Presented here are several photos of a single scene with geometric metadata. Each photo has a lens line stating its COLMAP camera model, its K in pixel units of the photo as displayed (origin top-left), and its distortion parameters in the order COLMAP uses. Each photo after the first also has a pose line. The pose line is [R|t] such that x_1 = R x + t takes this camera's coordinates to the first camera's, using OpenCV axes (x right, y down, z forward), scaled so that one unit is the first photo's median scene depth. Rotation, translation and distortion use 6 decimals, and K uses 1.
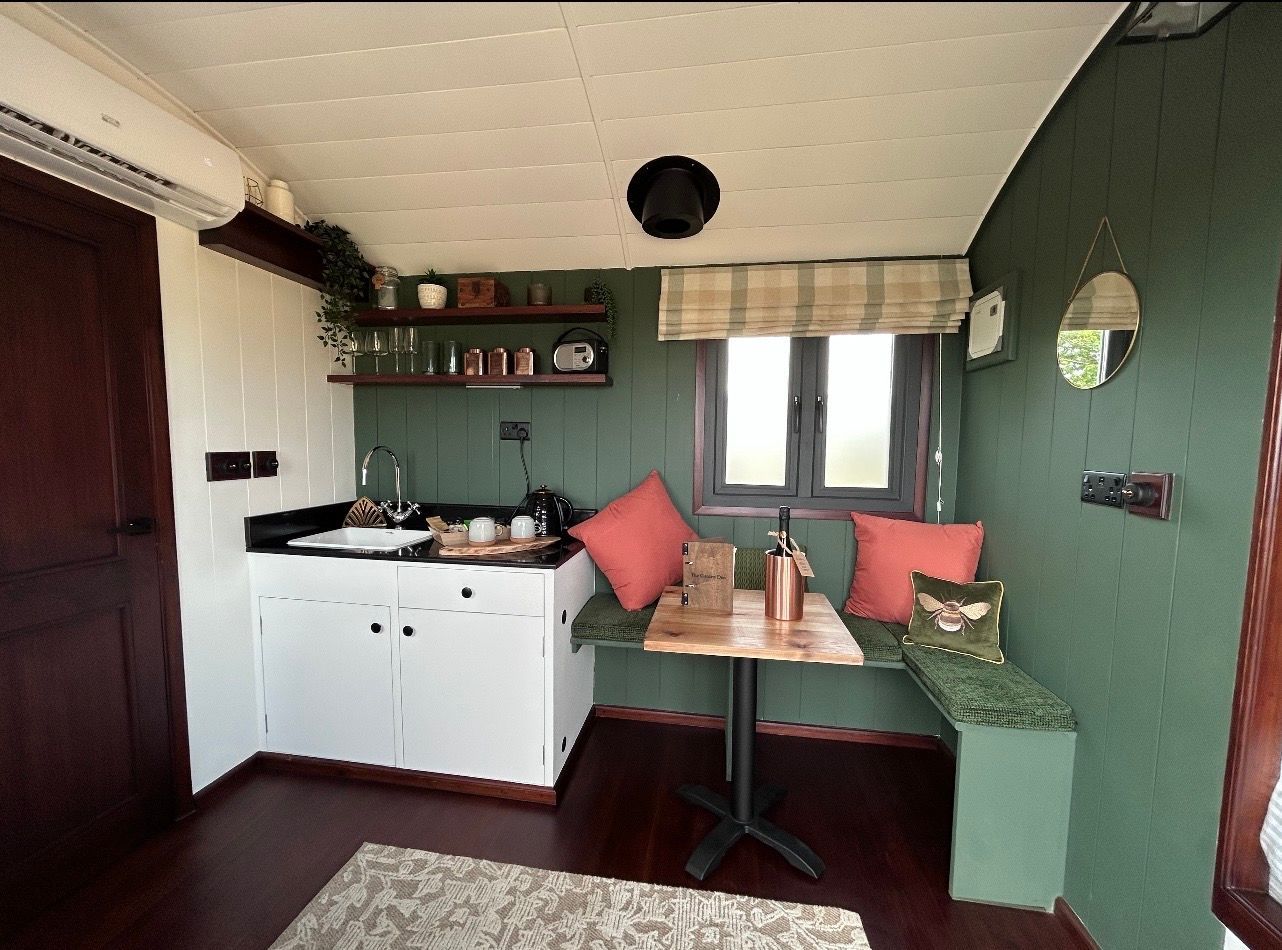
lens RADIAL K [[513.8, 0, 633.8], [0, 513.8, 487.6], [0, 0, 1]] dist [0.000311, 0.000143]
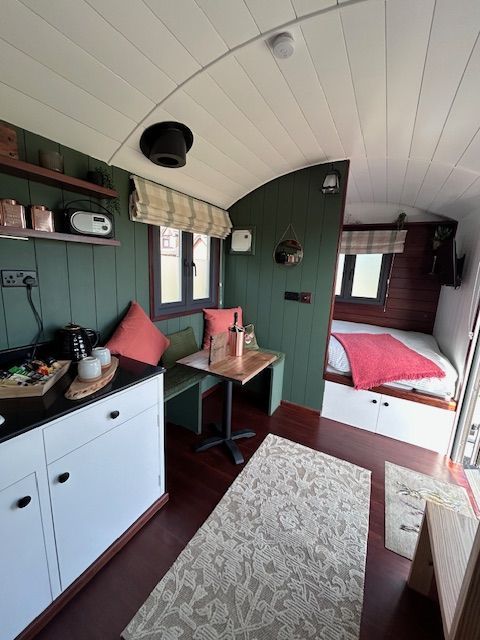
lens RADIAL K [[256.8, 0, 240.0], [0, 256.8, 320.0], [0, 0, 1]] dist [-0.001123, 0.000007]
pose [[0.349605, -0.183458, 0.918760, -0.675207], [0.040774, 0.982691, 0.180708, -0.120107], [-0.936010, -0.025715, 0.351034, 0.425639]]
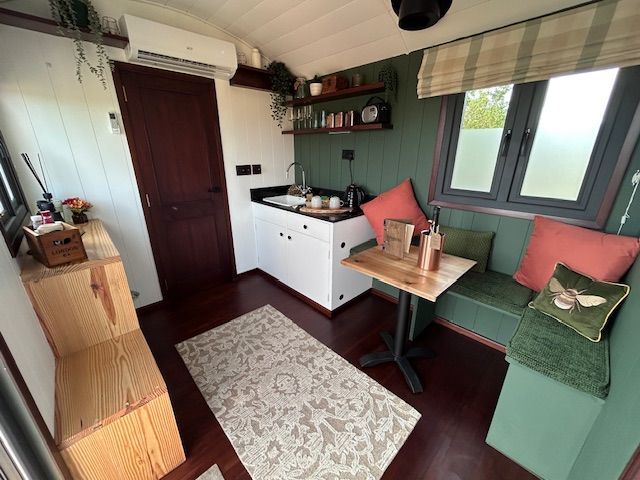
lens RADIAL K [[256.8, 0, 317.1], [0, 256.8, 240.8], [0, 0, 1]] dist [-0.001123, 0.000007]
pose [[0.794539, 0.189134, -0.577006, 0.383777], [-0.042068, 0.965116, 0.258423, -0.043986], [0.605754, -0.181054, 0.774778, 0.070645]]
